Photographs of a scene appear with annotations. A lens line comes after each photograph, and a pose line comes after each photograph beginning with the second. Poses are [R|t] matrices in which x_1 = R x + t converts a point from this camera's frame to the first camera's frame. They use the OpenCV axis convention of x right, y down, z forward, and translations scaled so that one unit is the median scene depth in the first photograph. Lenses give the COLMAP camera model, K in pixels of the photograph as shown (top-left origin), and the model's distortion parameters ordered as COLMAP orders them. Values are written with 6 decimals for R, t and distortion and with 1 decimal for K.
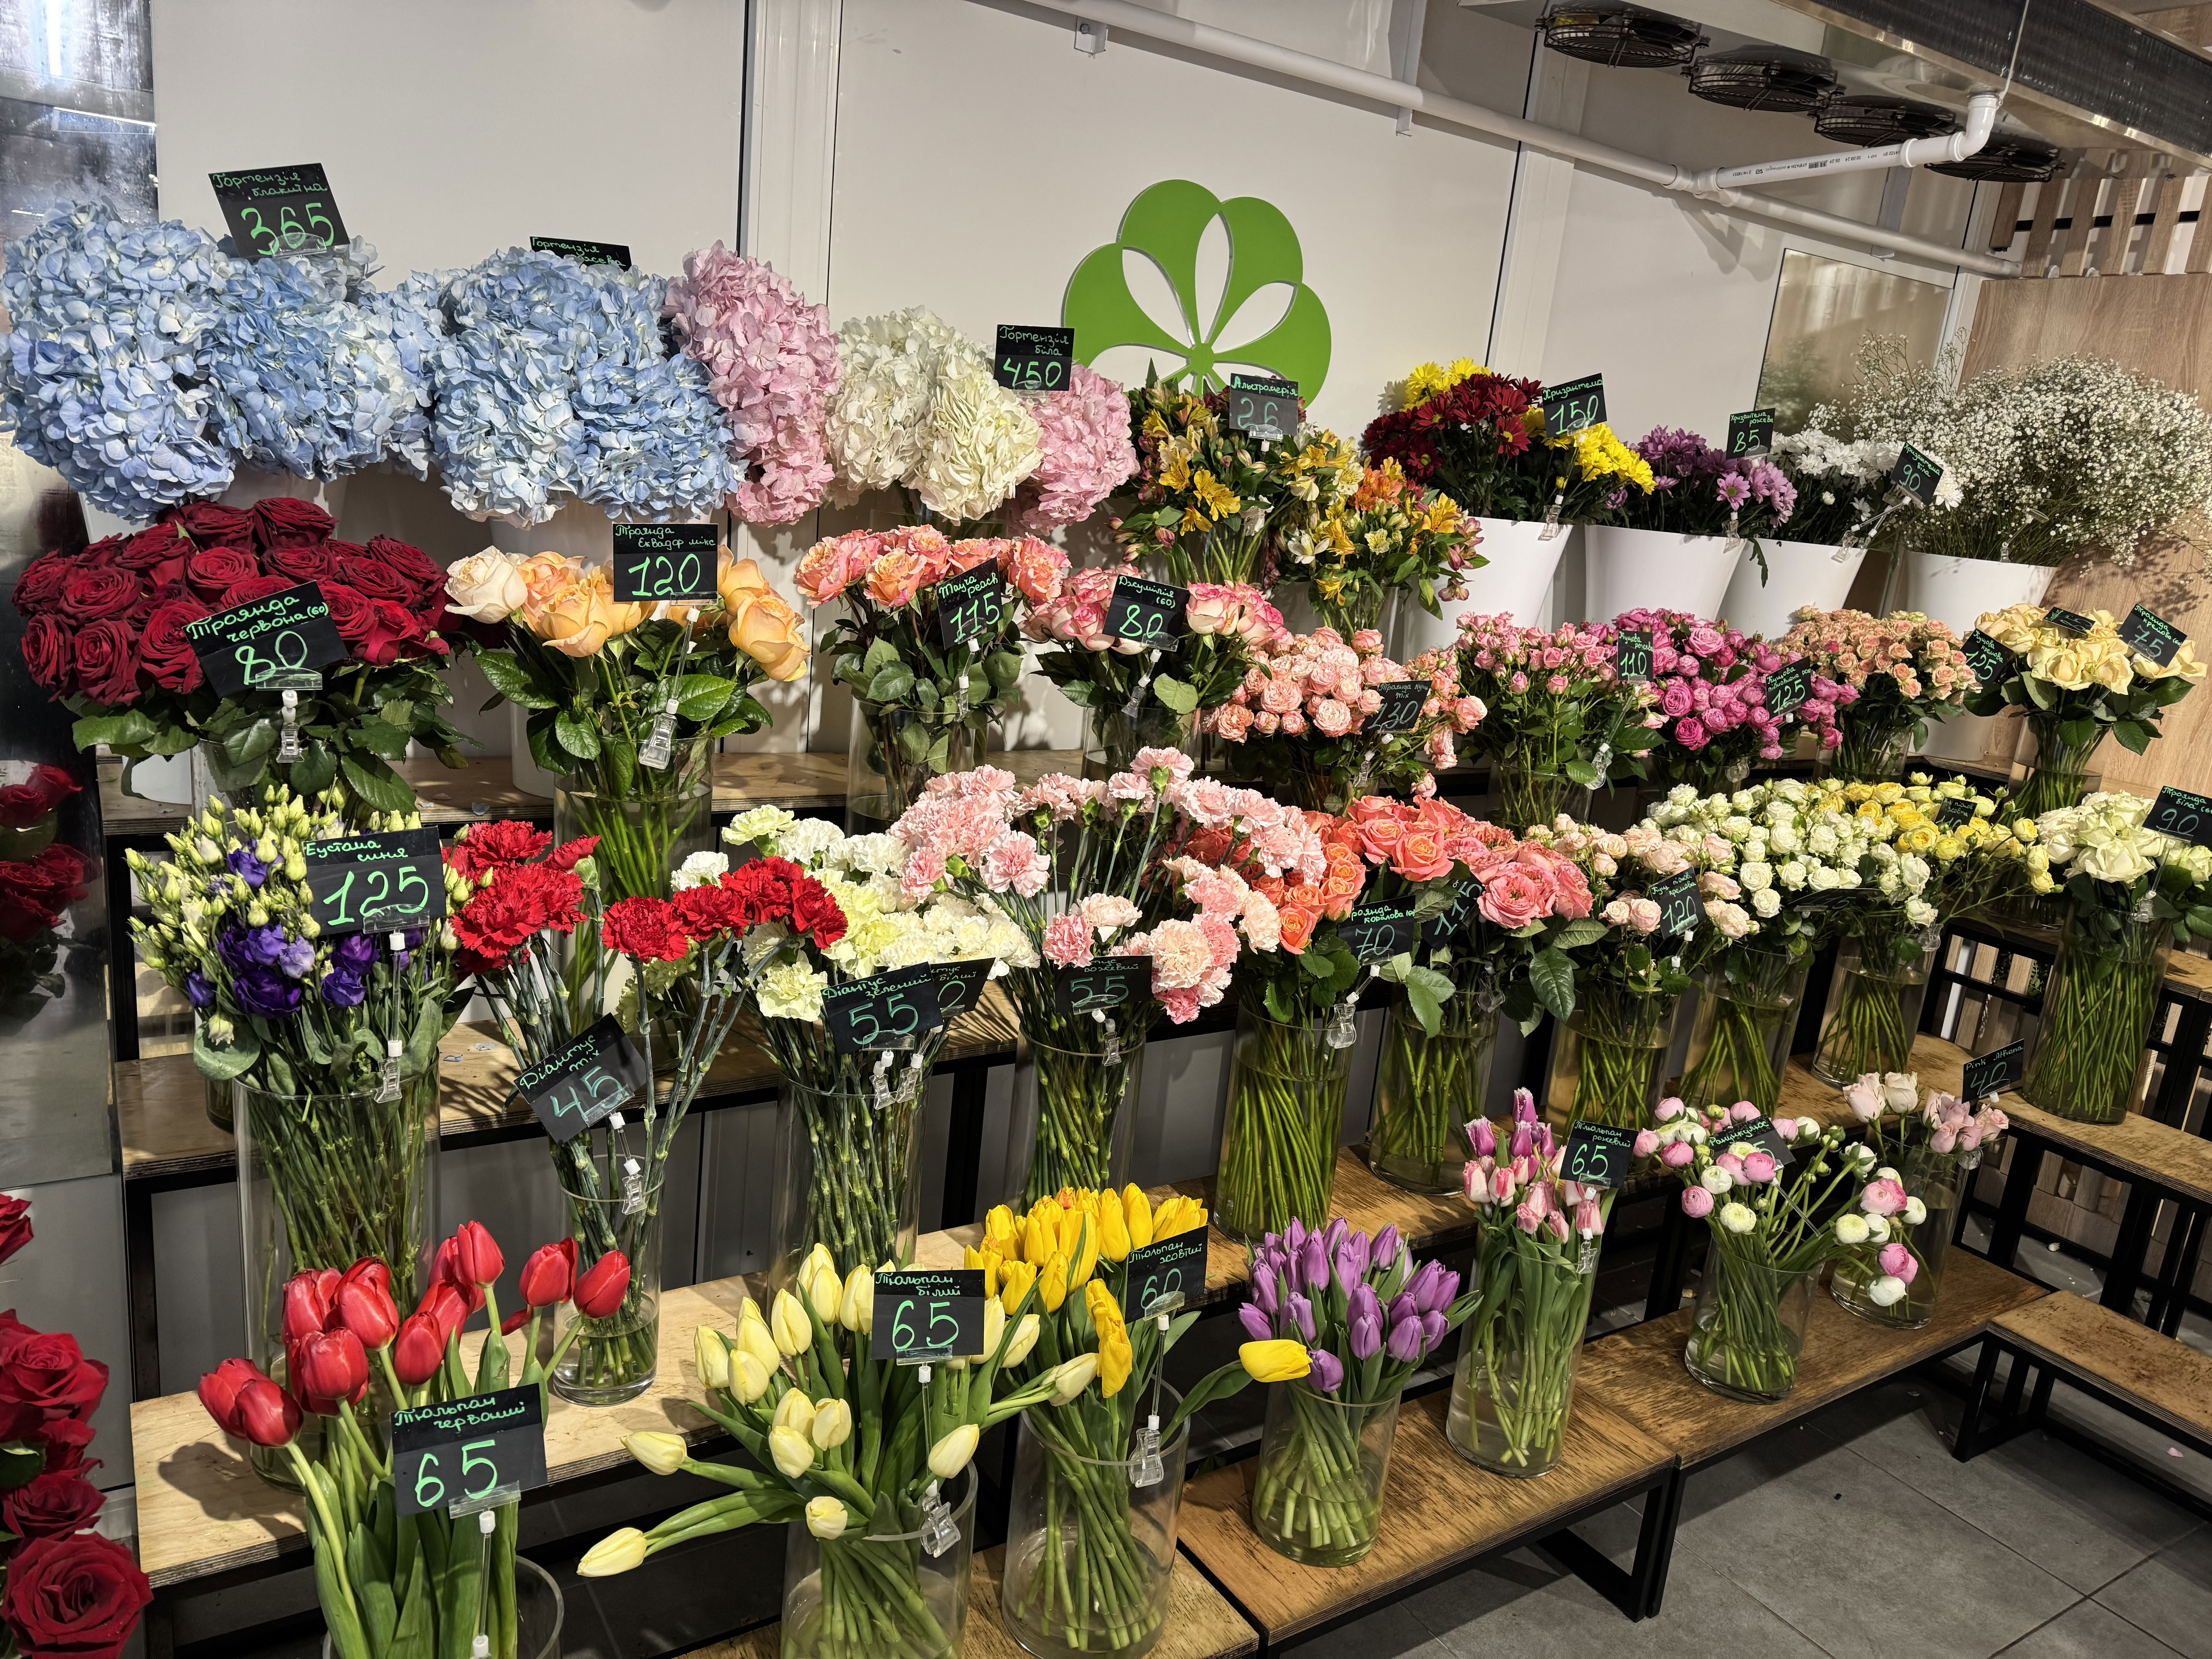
lens RADIAL K [[1586.0, 0, 1113.1], [0, 1586.0, 832.5], [0, 0, 1]] dist [0.062625, -0.078793]
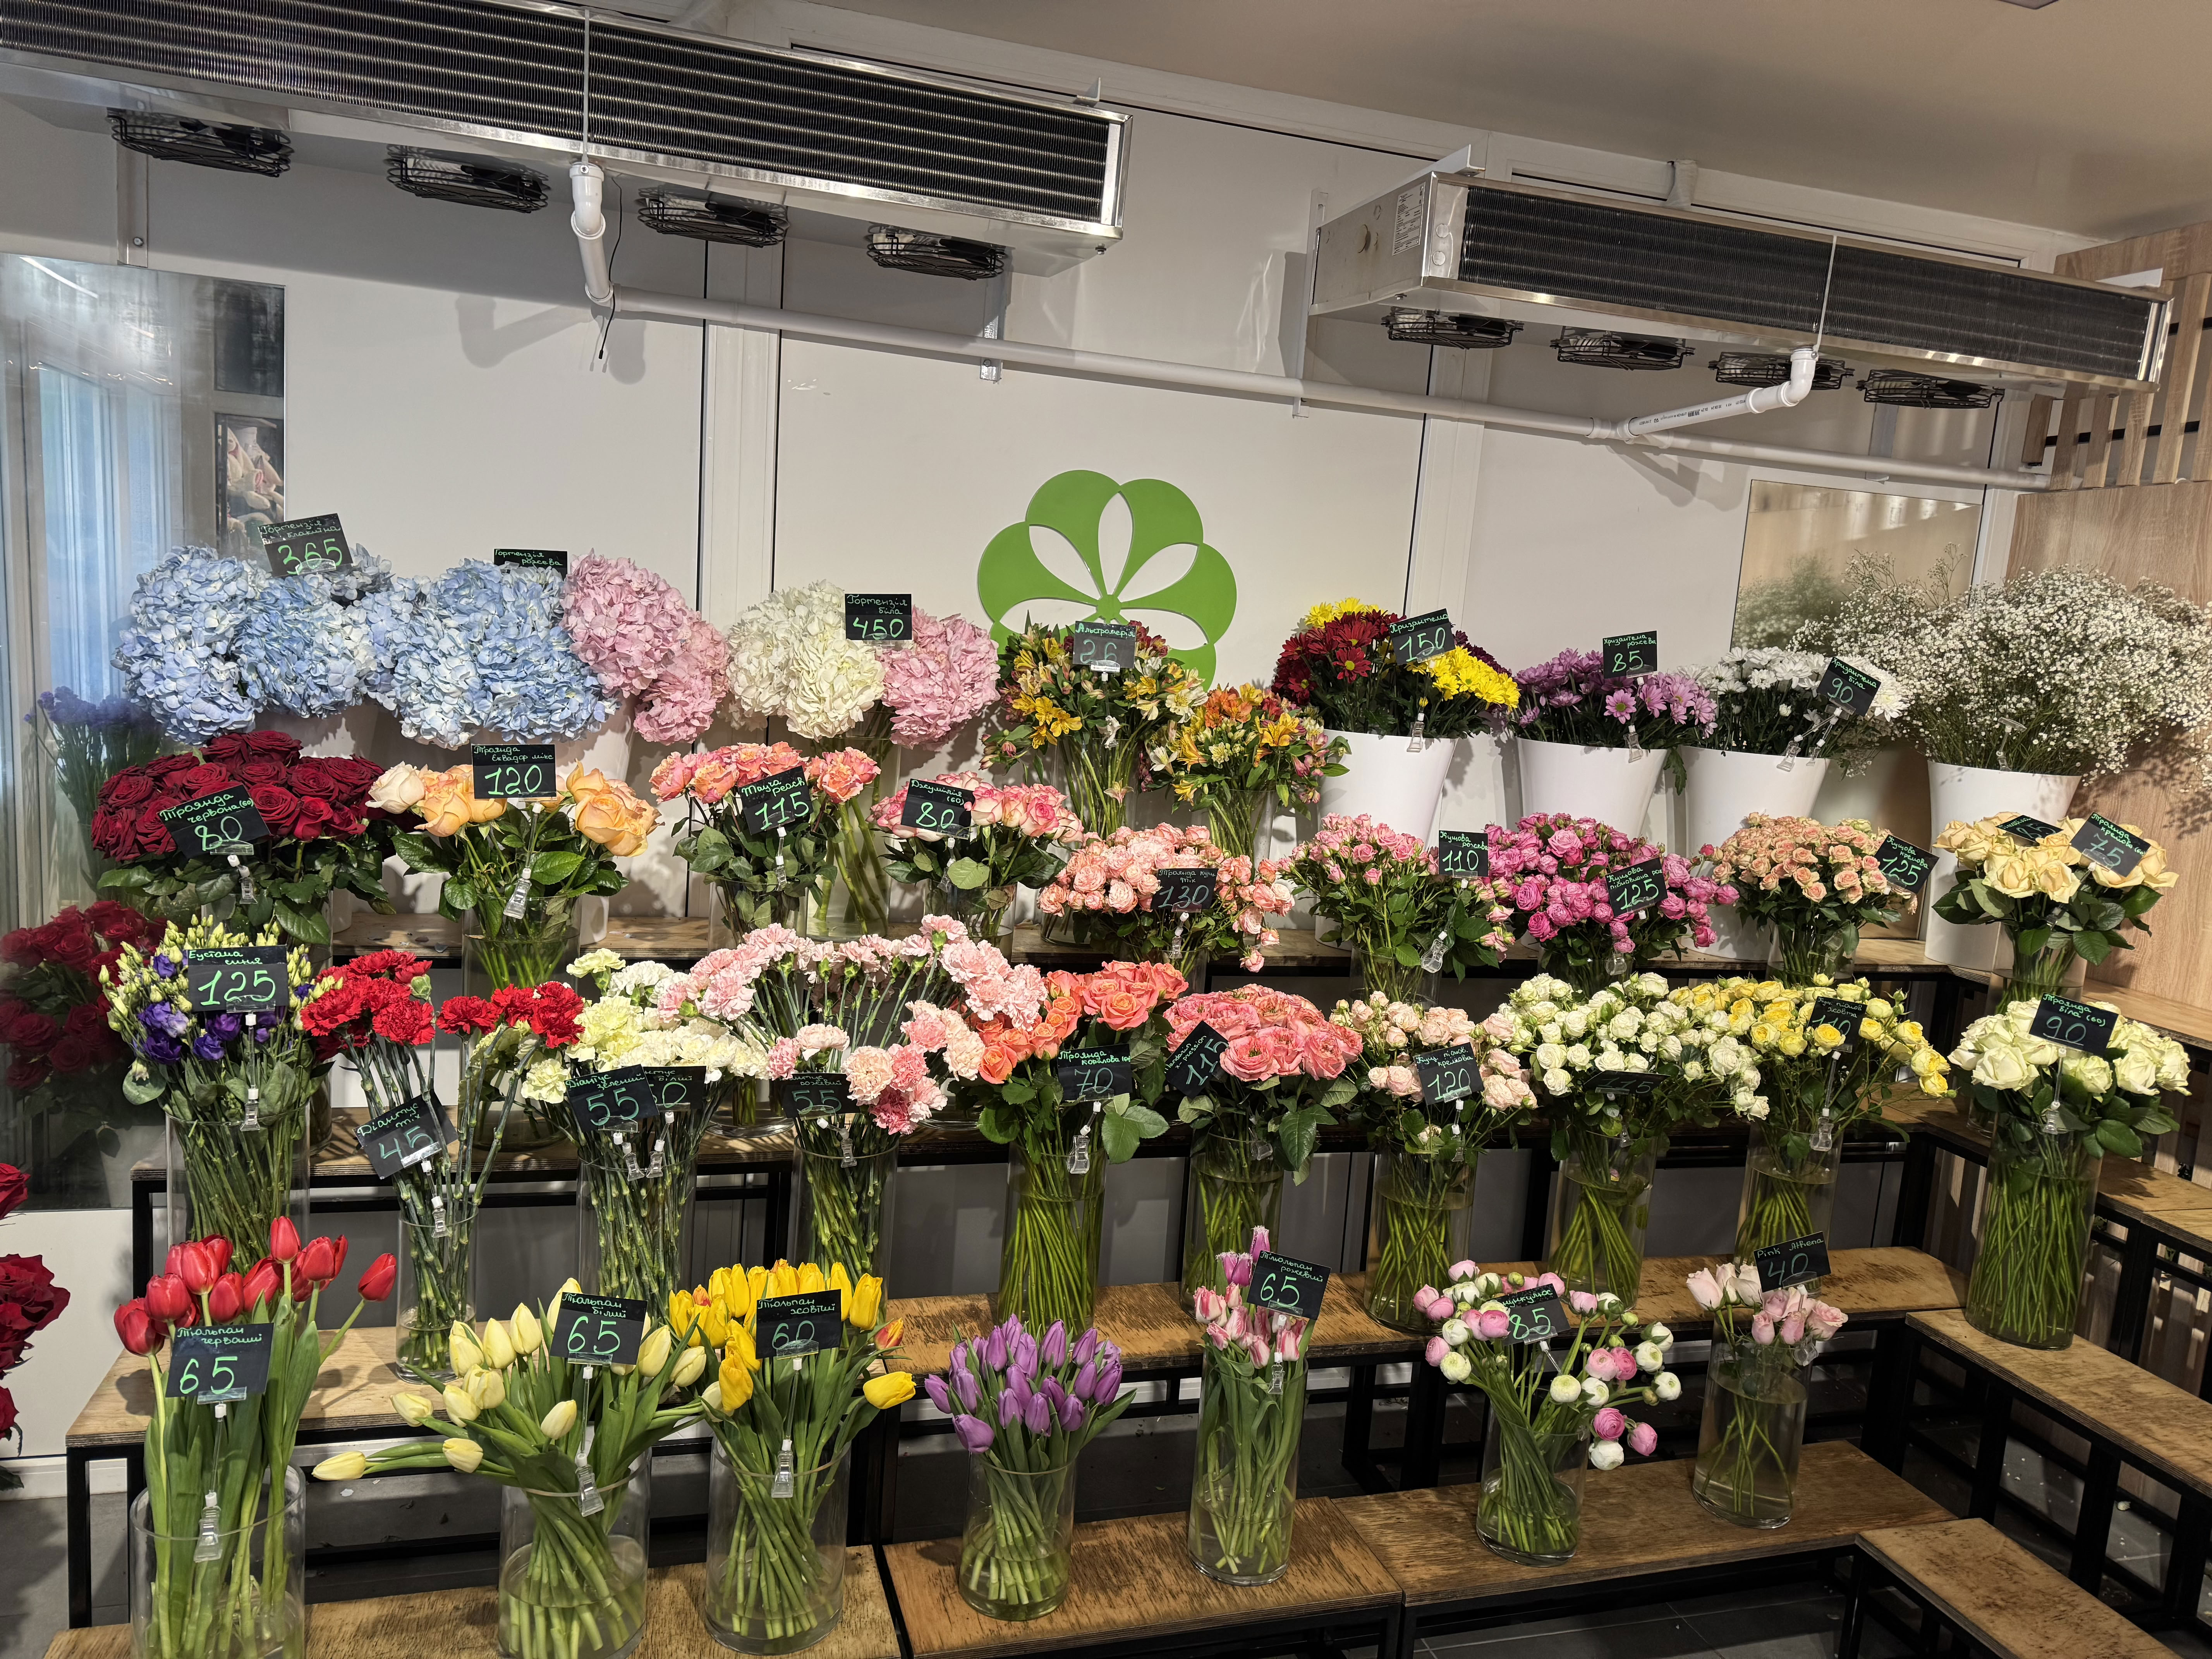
lens RADIAL K [[1586.0, 0, 1125.0], [0, 1586.0, 831.0], [0, 0, 1]] dist [0.062625, -0.078793]
pose [[0.958377, 0.007816, -0.285399, 0.521790], [-0.045514, 0.991024, -0.125695, 0.030073], [0.281855, 0.133453, 0.950131, -0.152941]]
